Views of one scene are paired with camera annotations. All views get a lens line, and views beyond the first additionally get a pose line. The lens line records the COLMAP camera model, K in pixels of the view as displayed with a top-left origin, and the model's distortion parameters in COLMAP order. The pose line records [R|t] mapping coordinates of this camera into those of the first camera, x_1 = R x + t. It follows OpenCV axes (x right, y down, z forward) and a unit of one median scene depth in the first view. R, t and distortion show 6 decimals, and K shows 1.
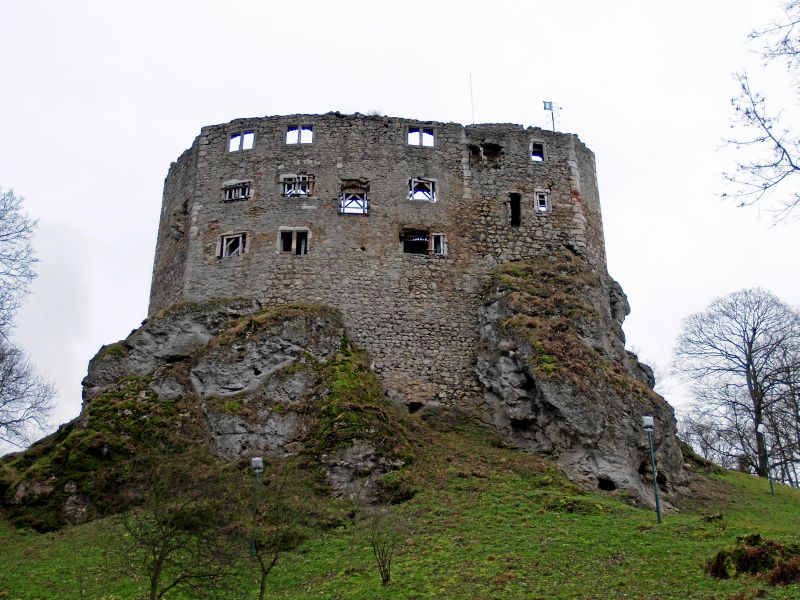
lens RADIAL K [[994.0, 0, 399.9], [0, 994.0, 293.4], [0, 0, 1]] dist [-0.112688, 0.000000]
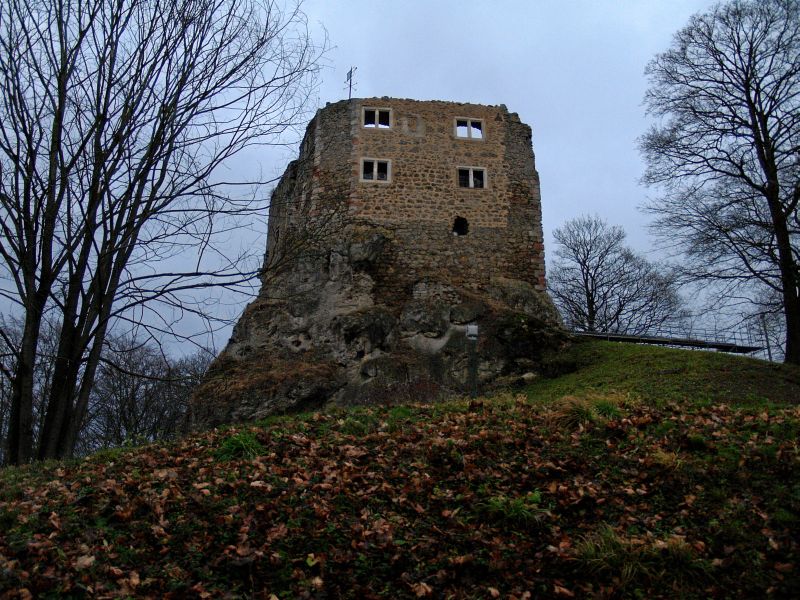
lens RADIAL K [[663.2, 0, 397.2], [0, 663.2, 299.8], [0, 0, 1]] dist [-0.130078, 0.083229]
pose [[0.253968, -0.306104, -0.917497, 0.826433], [0.429693, 0.885556, -0.176506, 0.186237], [0.866524, -0.349415, 0.356434, 0.818745]]
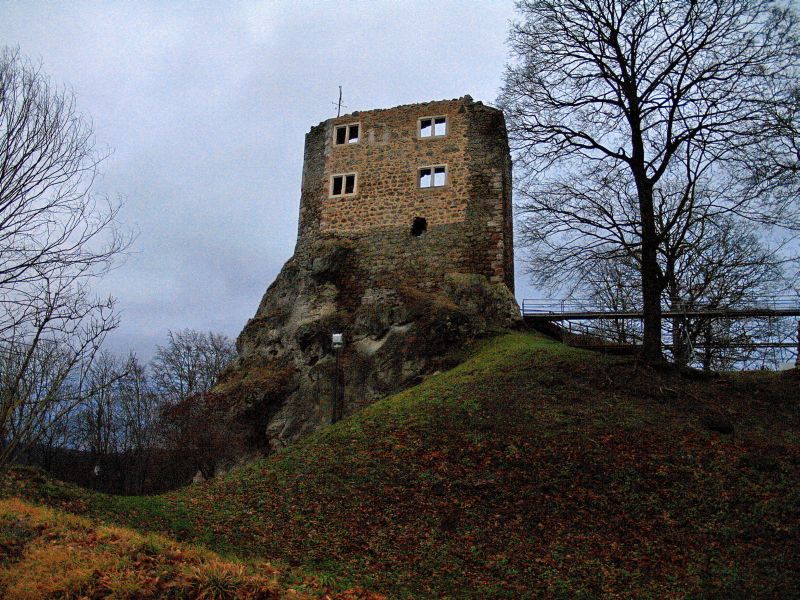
lens RADIAL K [[663.2, 0, 398.5], [0, 663.2, 299.4], [0, 0, 1]] dist [-0.130078, 0.083229]
pose [[-0.131557, -0.285017, -0.949451, 0.887271], [0.424750, 0.849196, -0.313775, 0.303332], [0.895701, -0.444558, 0.009343, 1.086212]]
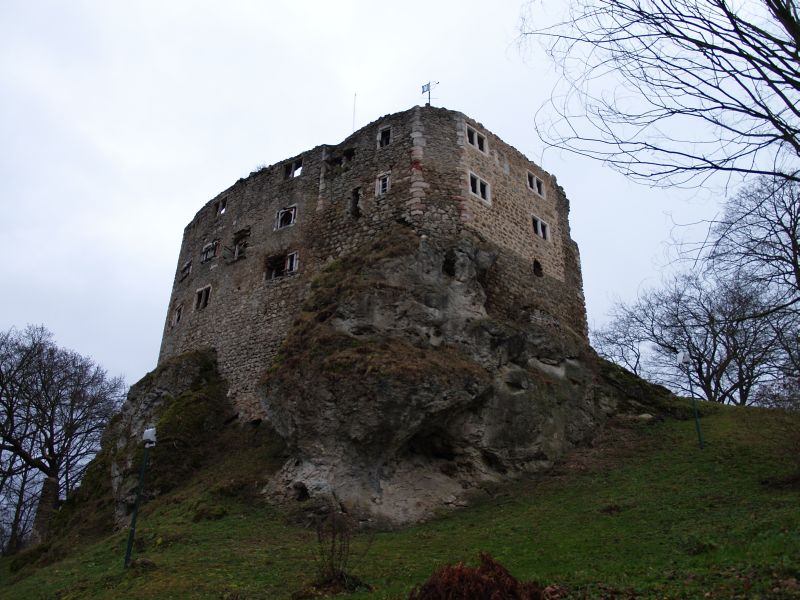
lens RADIAL K [[663.2, 0, 397.3], [0, 663.2, 301.3], [0, 0, 1]] dist [-0.130078, 0.083229]
pose [[0.774324, -0.276889, -0.568994, 0.512397], [0.265119, 0.958415, -0.105602, 0.093770], [0.574573, -0.069081, 0.815533, 0.483304]]
